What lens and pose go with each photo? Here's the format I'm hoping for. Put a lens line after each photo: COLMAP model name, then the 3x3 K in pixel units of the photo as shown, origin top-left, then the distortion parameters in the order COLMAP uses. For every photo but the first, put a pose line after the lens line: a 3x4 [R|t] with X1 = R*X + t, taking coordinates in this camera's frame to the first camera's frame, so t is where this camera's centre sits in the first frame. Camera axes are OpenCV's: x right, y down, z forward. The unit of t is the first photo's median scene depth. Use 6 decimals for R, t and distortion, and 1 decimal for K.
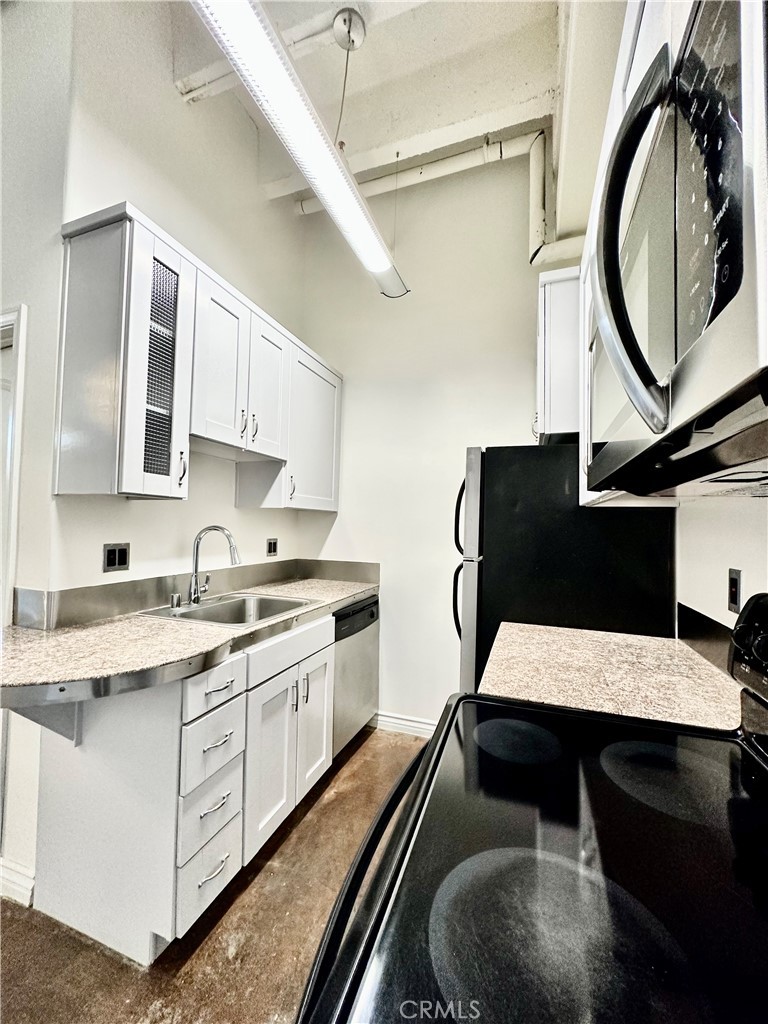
lens RADIAL K [[407.3, 0, 380.9], [0, 407.3, 516.9], [0, 0, 1]] dist [-0.003340, -0.000410]
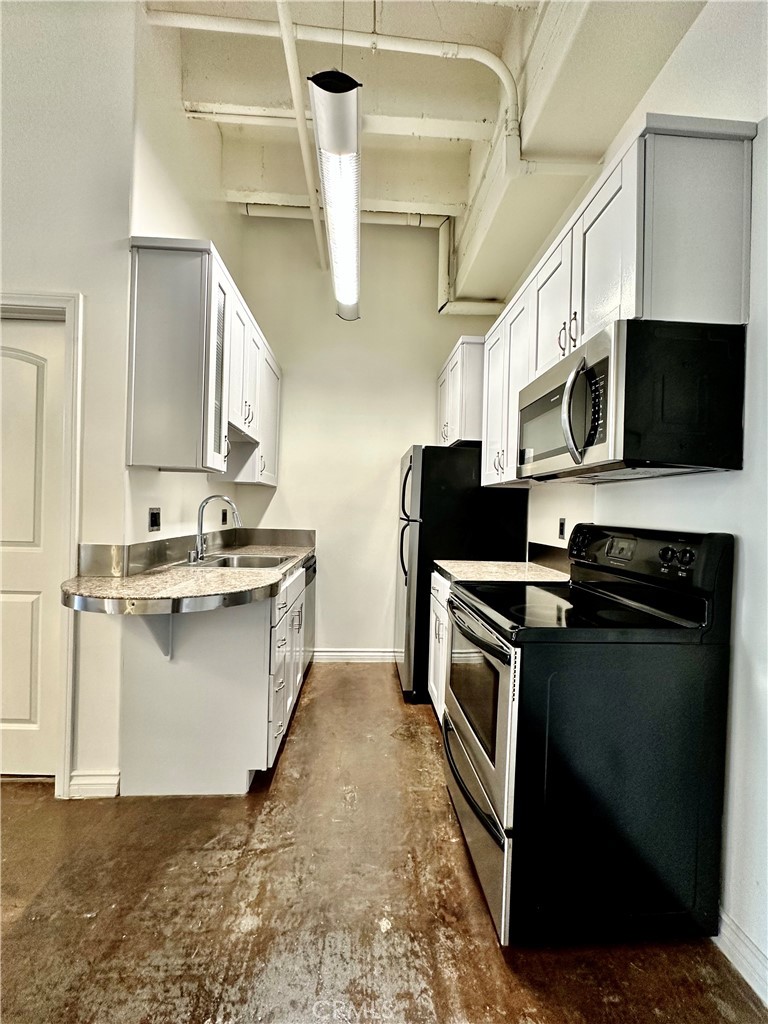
lens RADIAL K [[407.3, 0, 383.5], [0, 407.3, 518.9], [0, 0, 1]] dist [-0.003340, -0.000410]
pose [[0.922589, -0.004581, 0.385757, -0.464964], [-0.017106, 0.998460, 0.052769, 0.021102], [-0.385404, -0.055282, 0.921090, -0.339457]]
